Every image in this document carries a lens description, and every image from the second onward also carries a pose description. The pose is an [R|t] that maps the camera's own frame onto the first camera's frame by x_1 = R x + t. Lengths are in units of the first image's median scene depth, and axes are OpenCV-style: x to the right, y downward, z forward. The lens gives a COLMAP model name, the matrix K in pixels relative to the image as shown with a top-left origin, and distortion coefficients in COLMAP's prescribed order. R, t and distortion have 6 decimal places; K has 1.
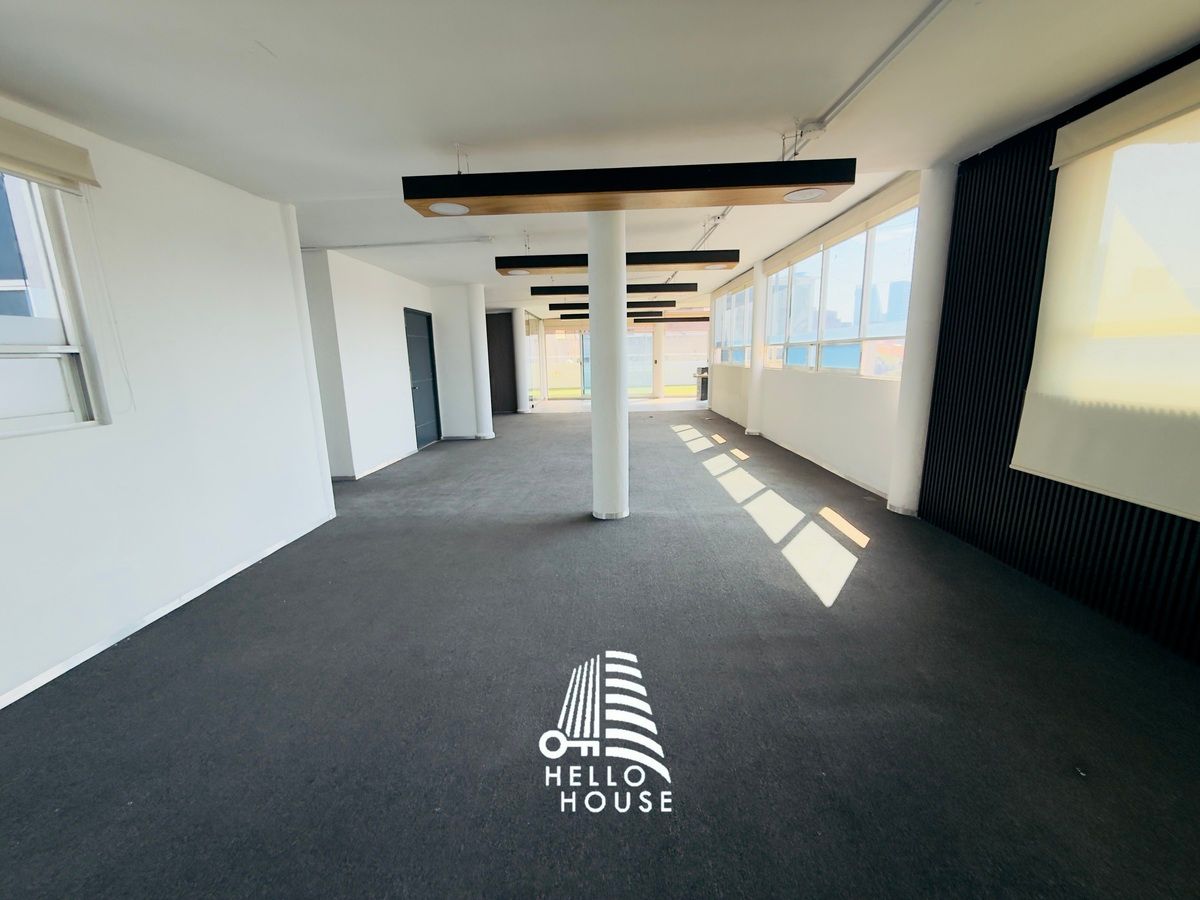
lens RADIAL K [[474.9, 0, 600.3], [0, 474.9, 450.9], [0, 0, 1]] dist [0.000089, 0.000144]
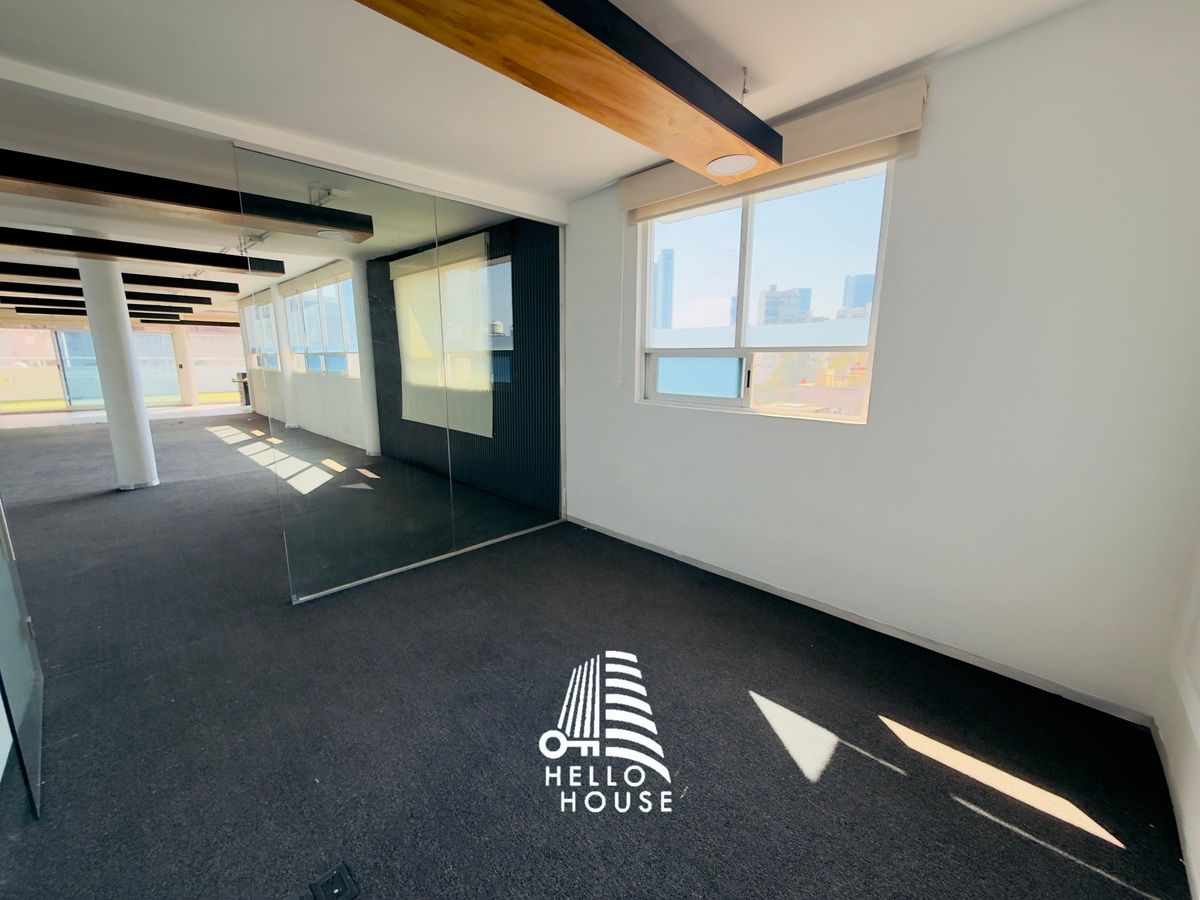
lens RADIAL K [[474.9, 0, 595.7], [0, 474.9, 452.8], [0, 0, 1]] dist [0.000089, 0.000144]
pose [[0.686578, -0.117995, 0.717418, -0.036510], [0.126282, 0.991098, 0.042155, 0.129815], [-0.716006, 0.061654, 0.695367, -0.657323]]
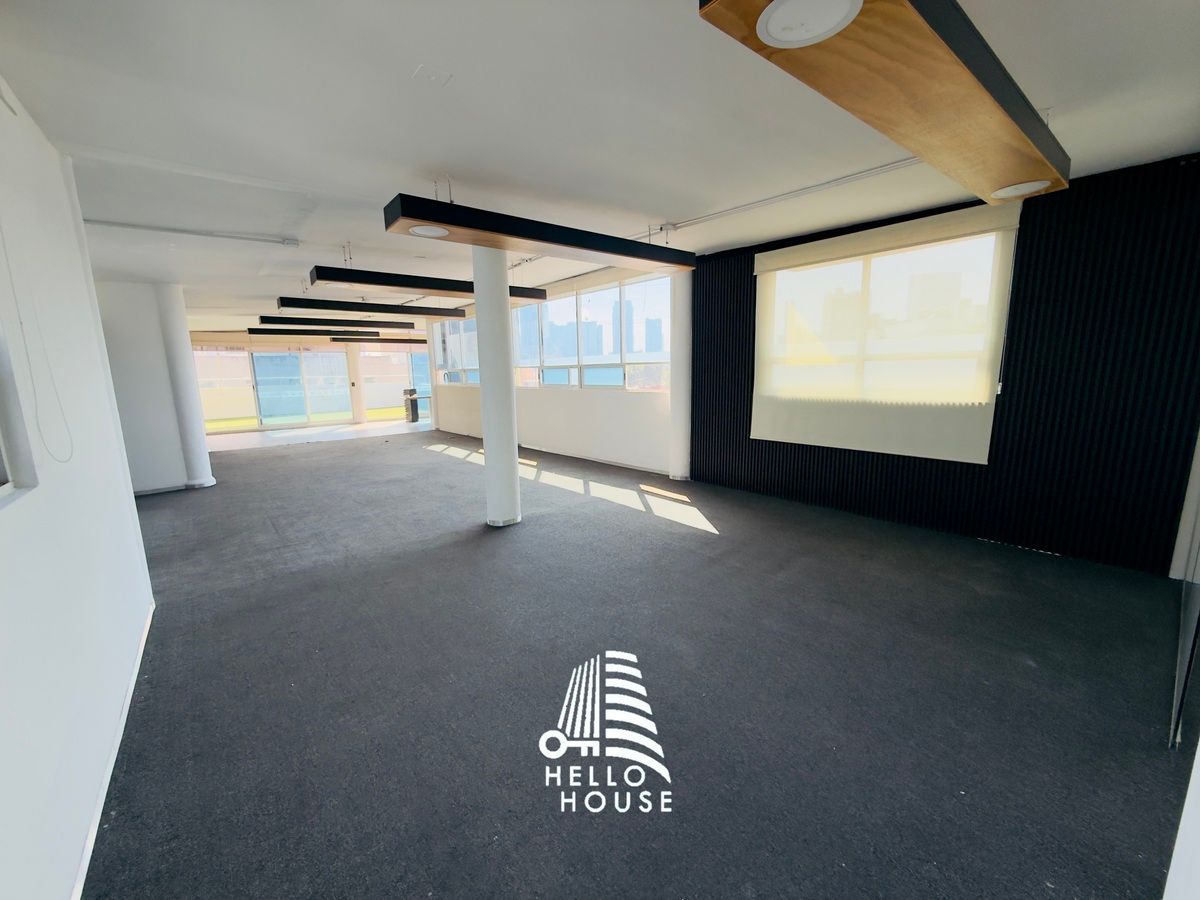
lens RADIAL K [[474.9, 0, 595.4], [0, 474.9, 450.4], [0, 0, 1]] dist [0.000089, 0.000144]
pose [[0.753856, -0.105286, 0.648549, -0.453562], [0.135059, 0.990830, 0.003863, -0.002263], [-0.643009, 0.084680, 0.761163, 0.026198]]
